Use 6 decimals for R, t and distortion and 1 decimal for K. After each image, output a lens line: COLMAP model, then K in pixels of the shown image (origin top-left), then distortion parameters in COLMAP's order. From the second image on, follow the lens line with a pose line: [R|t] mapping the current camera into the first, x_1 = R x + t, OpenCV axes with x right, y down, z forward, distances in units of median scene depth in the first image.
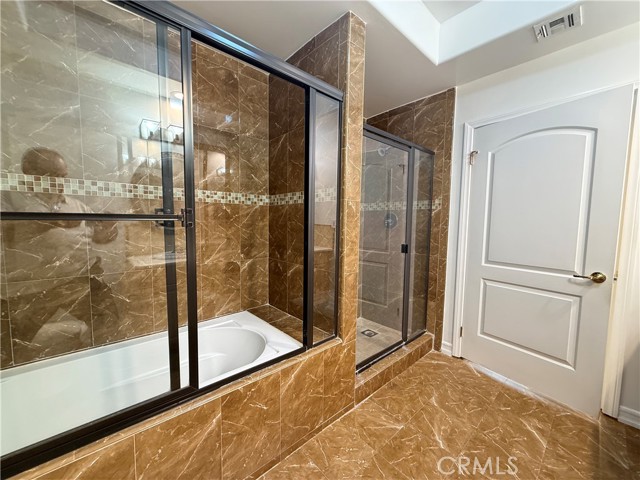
lens RADIAL K [[255.8, 0, 318.0], [0, 255.8, 240.5], [0, 0, 1]] dist [-0.000564, 0.000509]
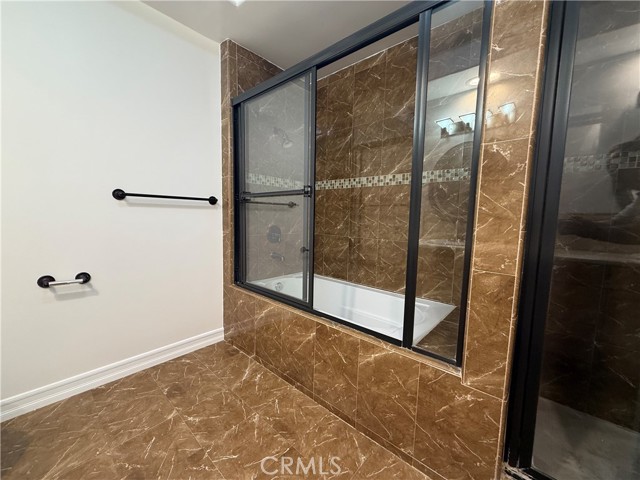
lens RADIAL K [[255.8, 0, 316.0], [0, 255.8, 240.5], [0, 0, 1]] dist [-0.000564, 0.000509]
pose [[0.104599, 0.083847, -0.990974, 0.703459], [-0.099444, 0.992327, 0.073465, 0.058593], [0.989530, 0.090862, 0.112134, 0.598112]]
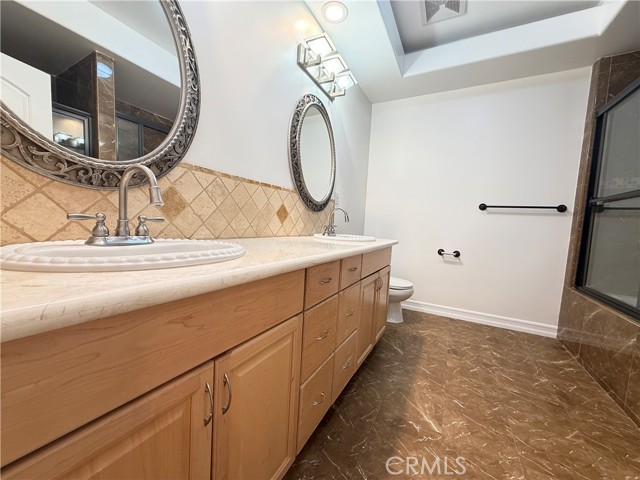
lens RADIAL K [[255.8, 0, 318.1], [0, 255.8, 241.1], [0, 0, 1]] dist [-0.000564, 0.000509]
pose [[-0.938328, -0.039248, -0.343511, 1.194535], [-0.094546, 0.984795, 0.145741, 0.112501], [0.332568, 0.169230, -0.927771, 1.189931]]
